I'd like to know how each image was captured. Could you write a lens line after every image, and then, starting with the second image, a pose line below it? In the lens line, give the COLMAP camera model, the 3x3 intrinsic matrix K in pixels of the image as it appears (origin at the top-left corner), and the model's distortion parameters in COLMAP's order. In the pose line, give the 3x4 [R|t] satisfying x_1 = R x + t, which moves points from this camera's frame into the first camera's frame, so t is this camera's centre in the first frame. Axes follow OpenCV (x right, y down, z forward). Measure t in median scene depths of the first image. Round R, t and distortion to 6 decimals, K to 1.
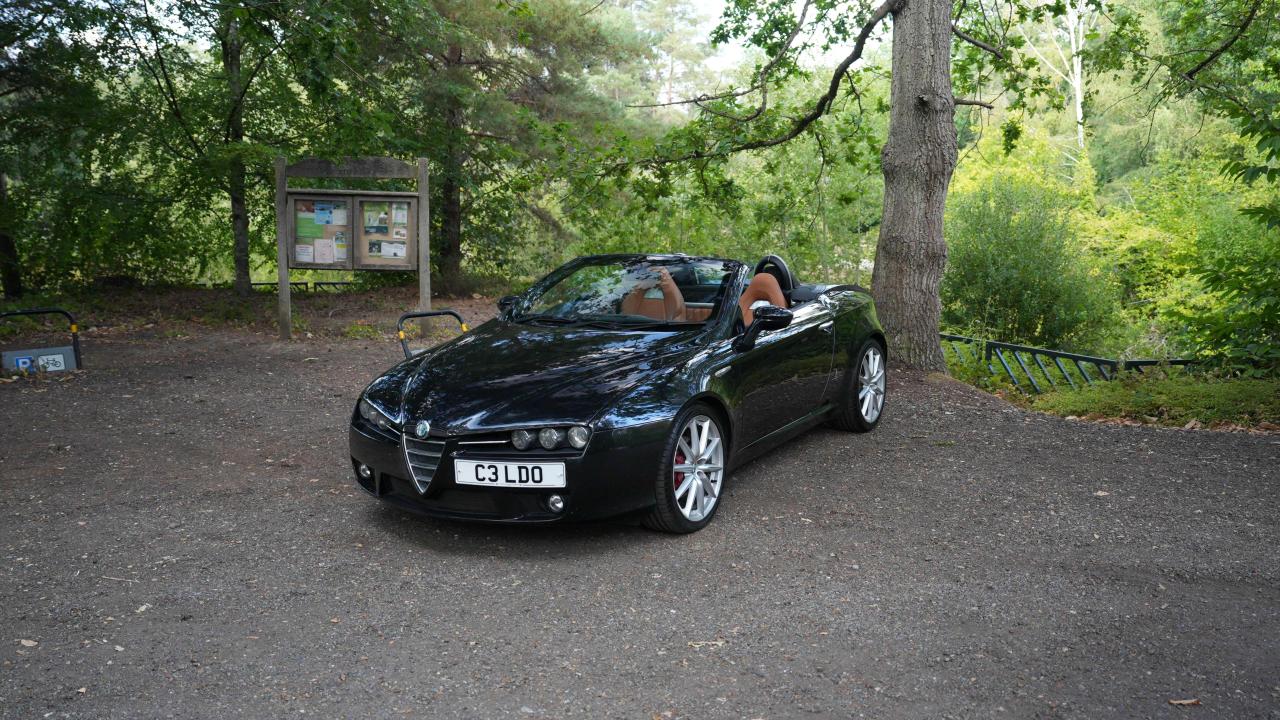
lens RADIAL K [[1057.1, 0, 638.3], [0, 1057.1, 342.2], [0, 0, 1]] dist [-0.062681, 0.074304]
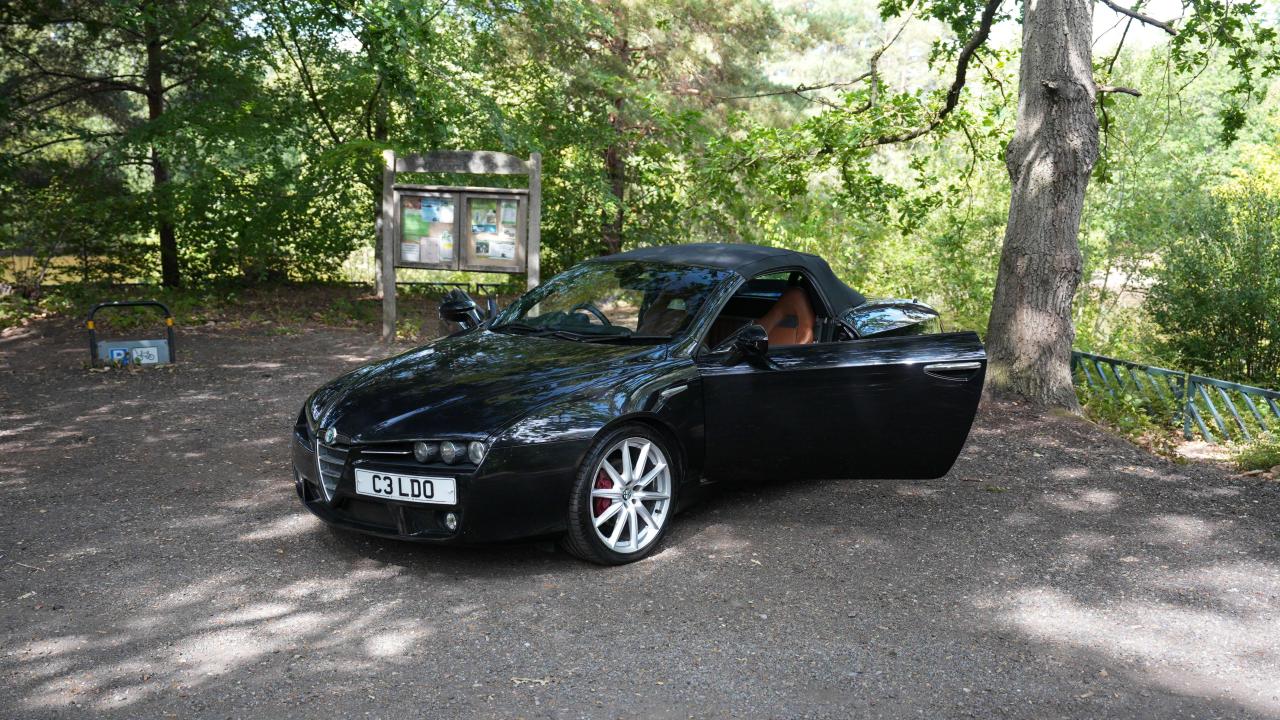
lens RADIAL K [[1170.5, 0, 640.0], [0, 1170.5, 360.0], [0, 0, 1]] dist [-0.041571, 0.094456]
pose [[0.976984, 0.040862, -0.209362, 0.152627], [-0.040325, 0.999163, 0.006833, -0.002702], [0.209466, 0.001766, 0.977814, 0.006892]]
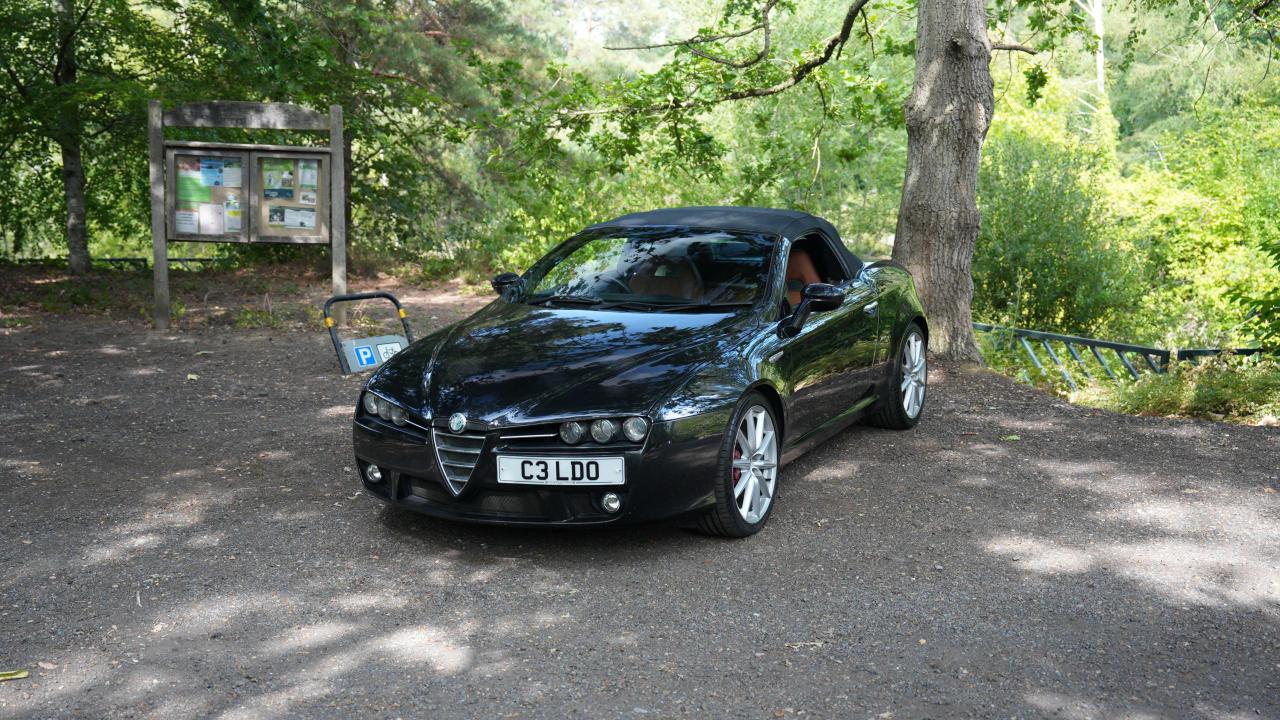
lens RADIAL K [[1341.3, 0, 636.6], [0, 1341.3, 348.1], [0, 0, 1]] dist [-0.014450, 0.167839]
pose [[0.997065, -0.005095, 0.076393, -0.072977], [0.004375, 0.999944, 0.009589, 0.005014], [-0.076437, -0.009227, 0.997032, -0.071790]]
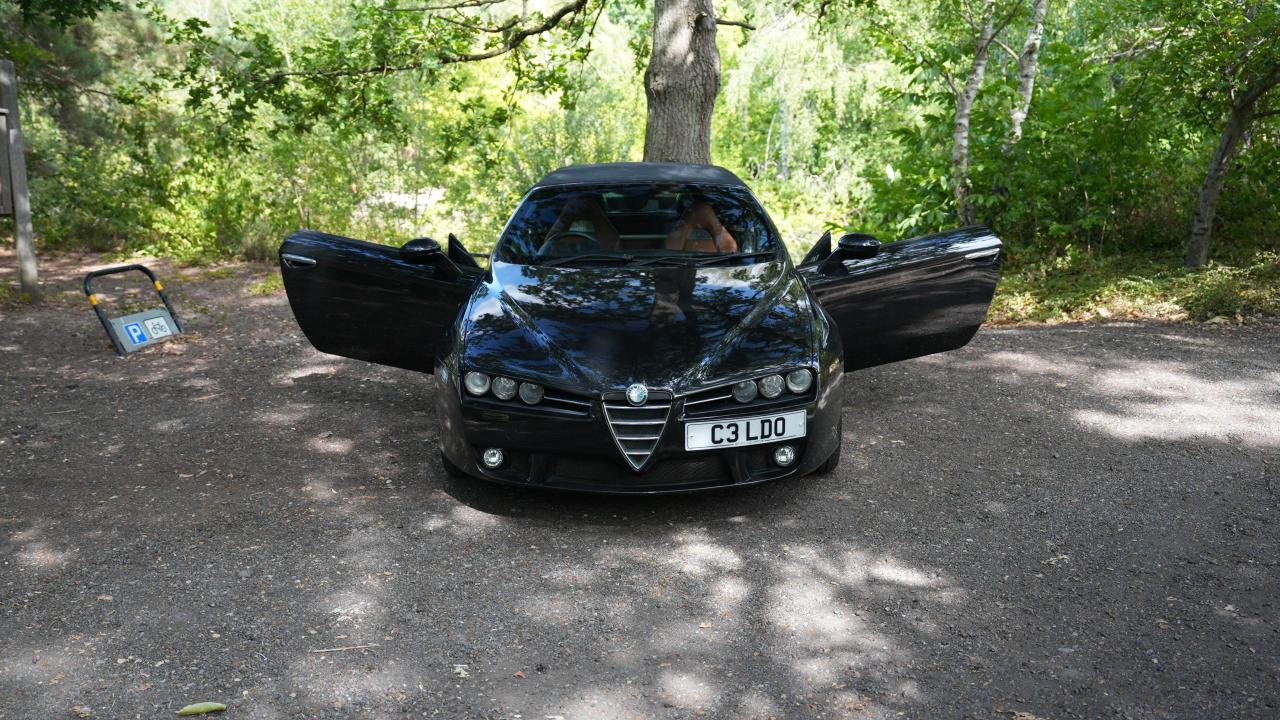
lens RADIAL K [[1133.6, 0, 642.1], [0, 1133.6, 350.2], [0, 0, 1]] dist [-0.015342, 0.017111]
pose [[0.852467, -0.096646, 0.513771, -0.344325], [0.063833, 0.994652, 0.081192, -0.012836], [-0.518870, -0.036418, 0.854077, 0.118892]]
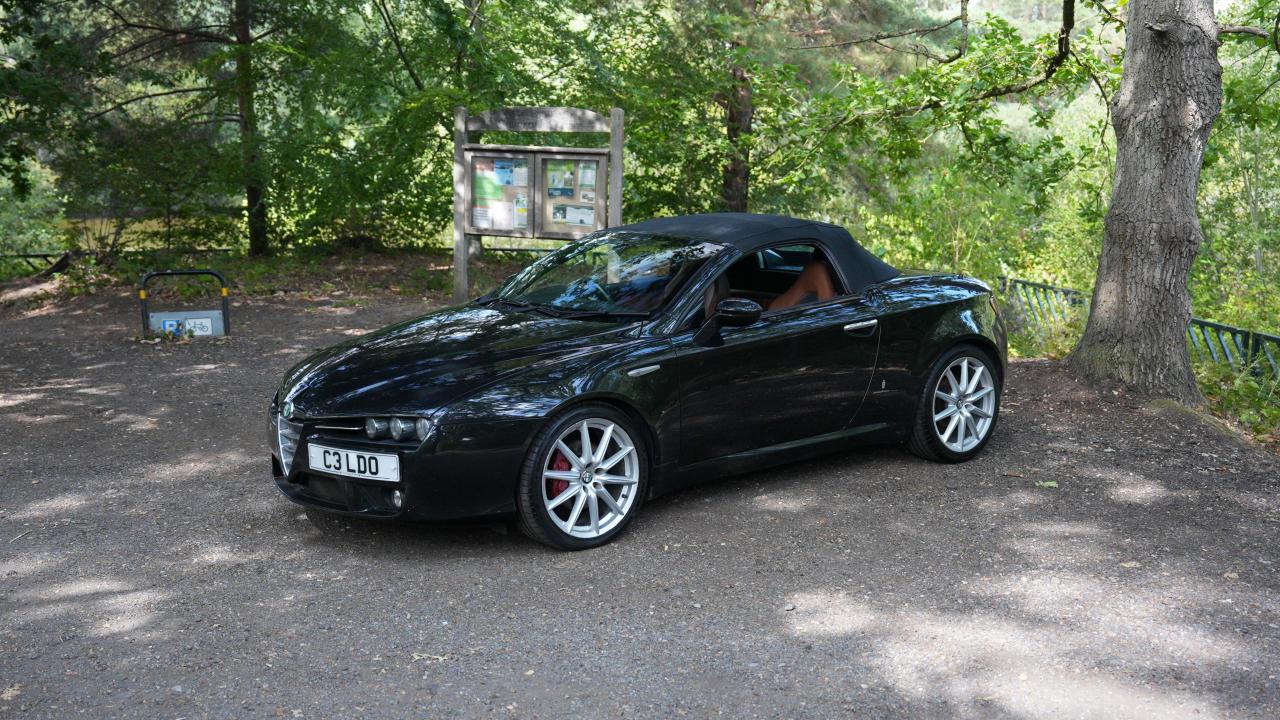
lens RADIAL K [[1341.3, 0, 636.6], [0, 1341.3, 348.1], [0, 0, 1]] dist [-0.014450, 0.167839]
pose [[0.938506, 0.055044, -0.340846, 0.261912], [-0.050801, 0.998480, 0.021368, -0.007997], [0.341504, -0.002739, 0.939876, -0.018720]]
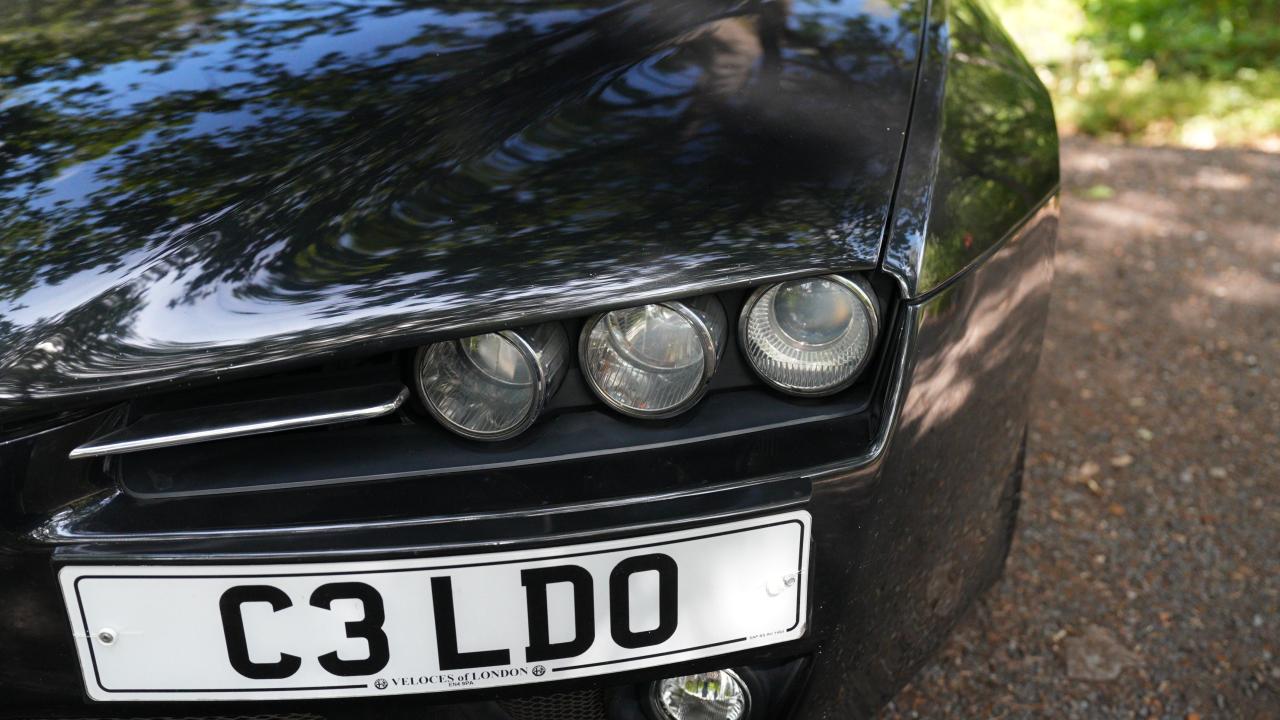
lens RADIAL K [[1057.1, 0, 638.3], [0, 1057.1, 342.2], [0, 0, 1]] dist [-0.062681, 0.074304]
pose [[0.941535, -0.112154, 0.317701, -0.071954], [0.033997, 0.969781, 0.241597, 0.024191], [-0.335197, -0.216671, 0.916895, 0.431847]]
